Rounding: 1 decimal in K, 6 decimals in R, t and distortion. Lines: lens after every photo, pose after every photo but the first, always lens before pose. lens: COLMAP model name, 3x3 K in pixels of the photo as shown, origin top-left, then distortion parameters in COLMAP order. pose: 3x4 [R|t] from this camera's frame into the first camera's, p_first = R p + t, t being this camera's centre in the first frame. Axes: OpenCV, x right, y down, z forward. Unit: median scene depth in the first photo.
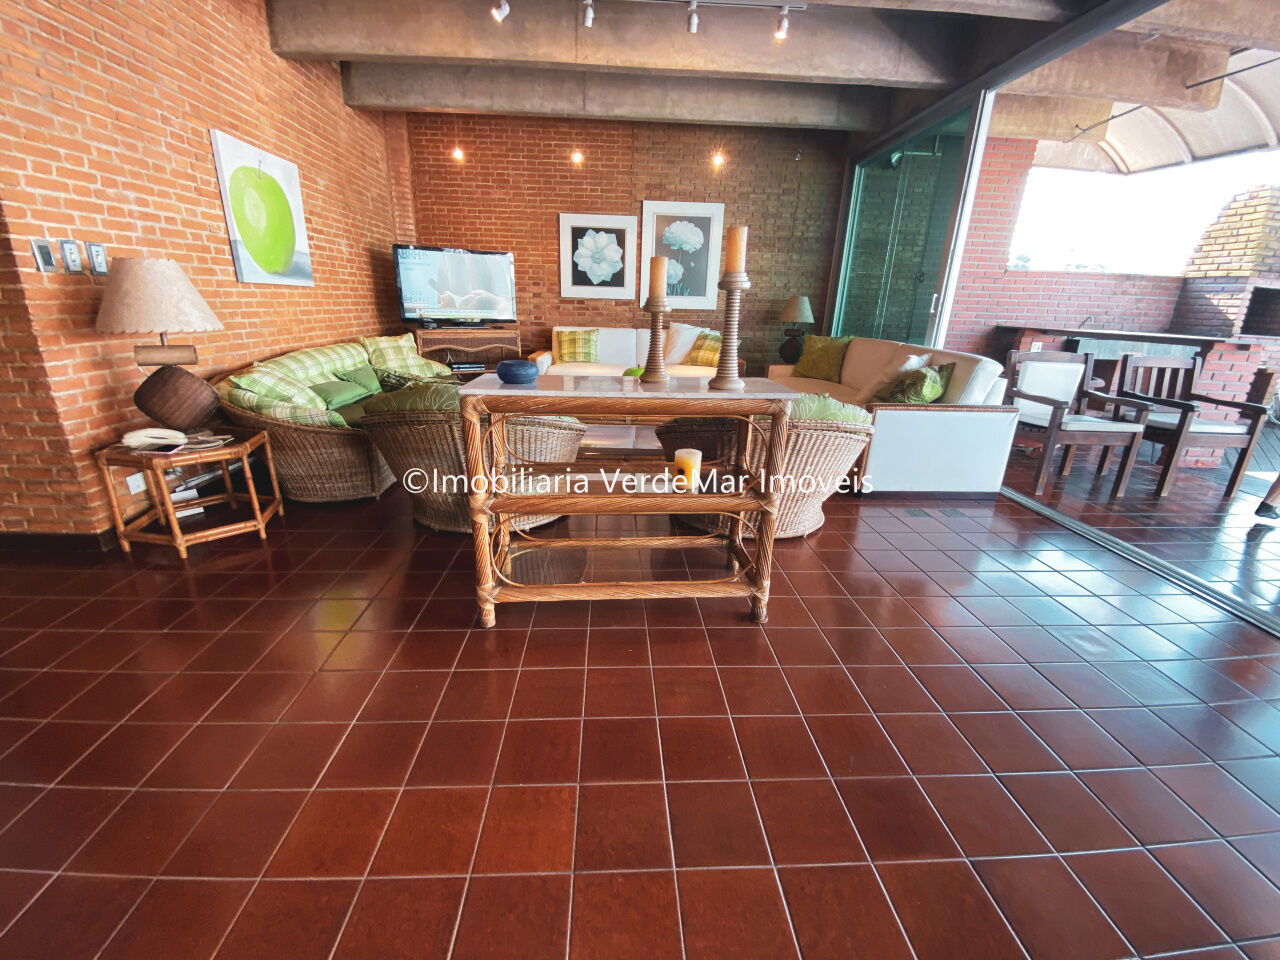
lens RADIAL K [[531.1, 0, 609.1], [0, 531.1, 476.7], [0, 0, 1]] dist [-0.002976, -0.011084]
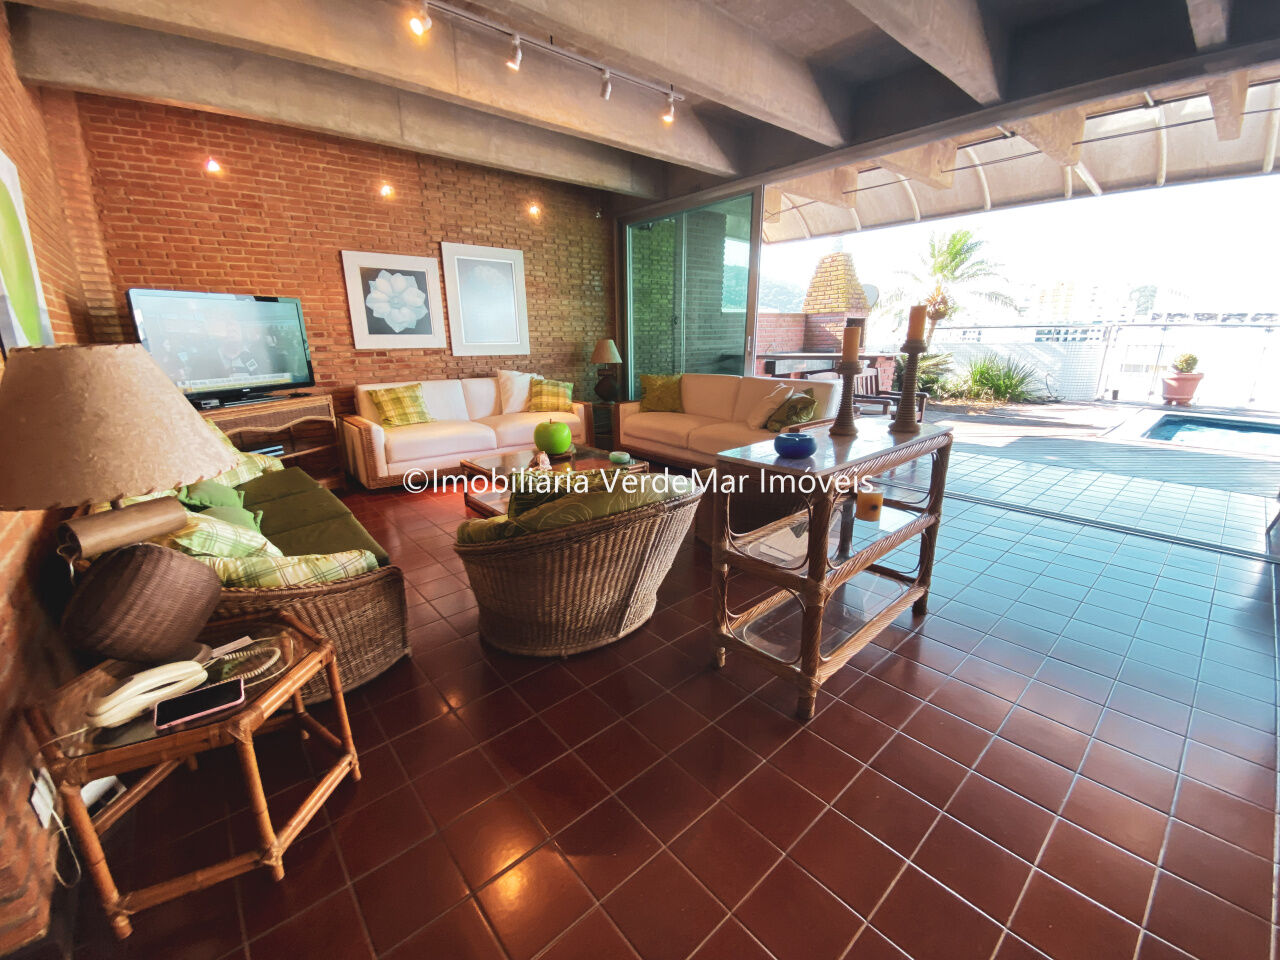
lens RADIAL K [[531.1, 0, 655.0], [0, 531.1, 486.2], [0, 0, 1]] dist [-0.002976, -0.011084]
pose [[0.772162, -0.203885, 0.601827, -0.285903], [0.229675, 0.972644, 0.034830, -0.059078], [-0.592465, 0.111331, 0.797867, 0.100993]]
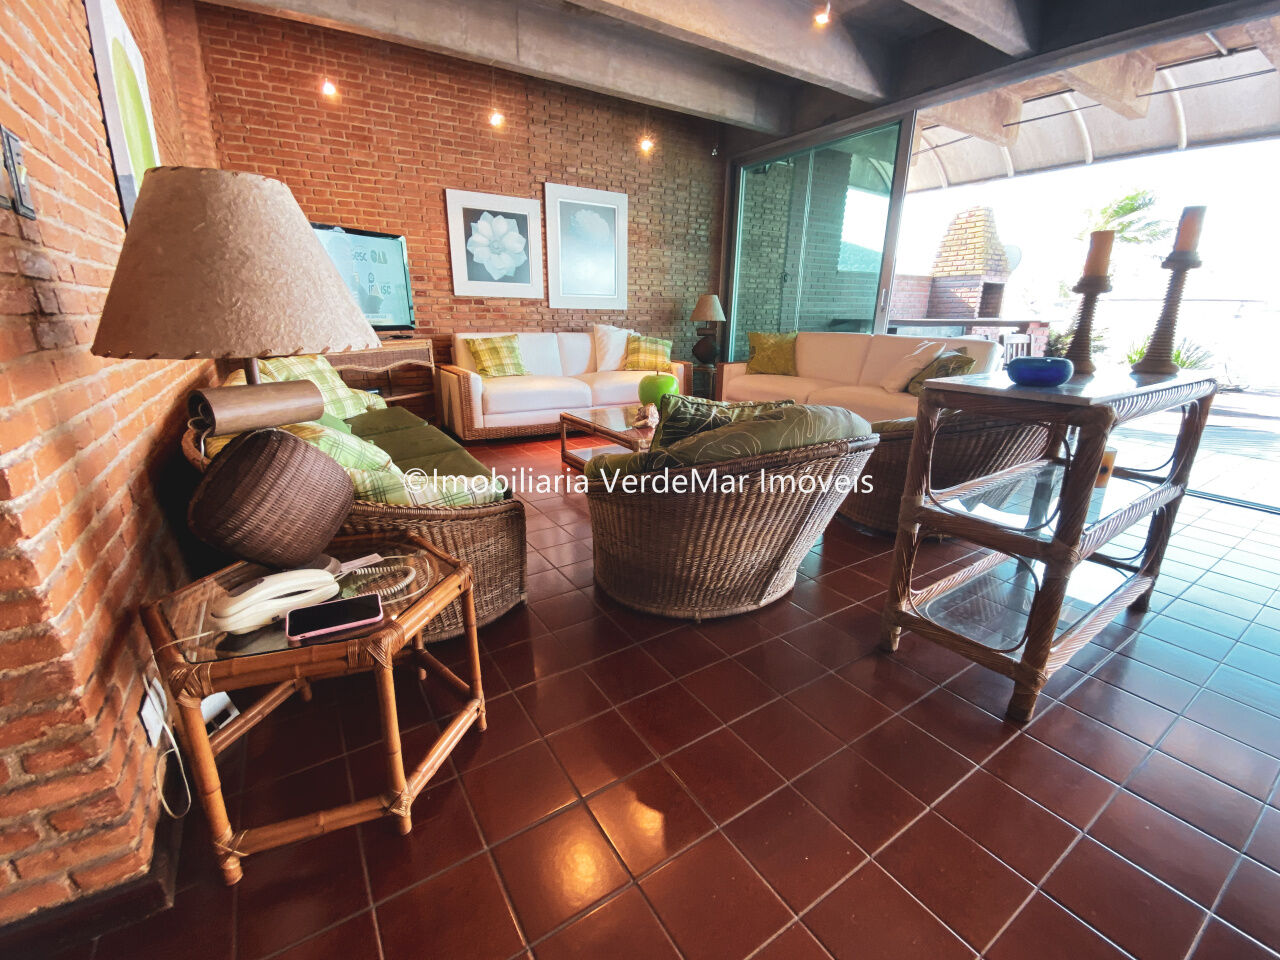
lens RADIAL K [[558.3, 0, 652.3], [0, 558.3, 487.5], [0, 0, 1]] dist [-0.004711, -0.007004]
pose [[0.857281, -0.169842, 0.486027, -0.306846], [0.172578, 0.984202, 0.039527, -0.043279], [-0.485063, 0.049992, 0.873049, 0.158348]]
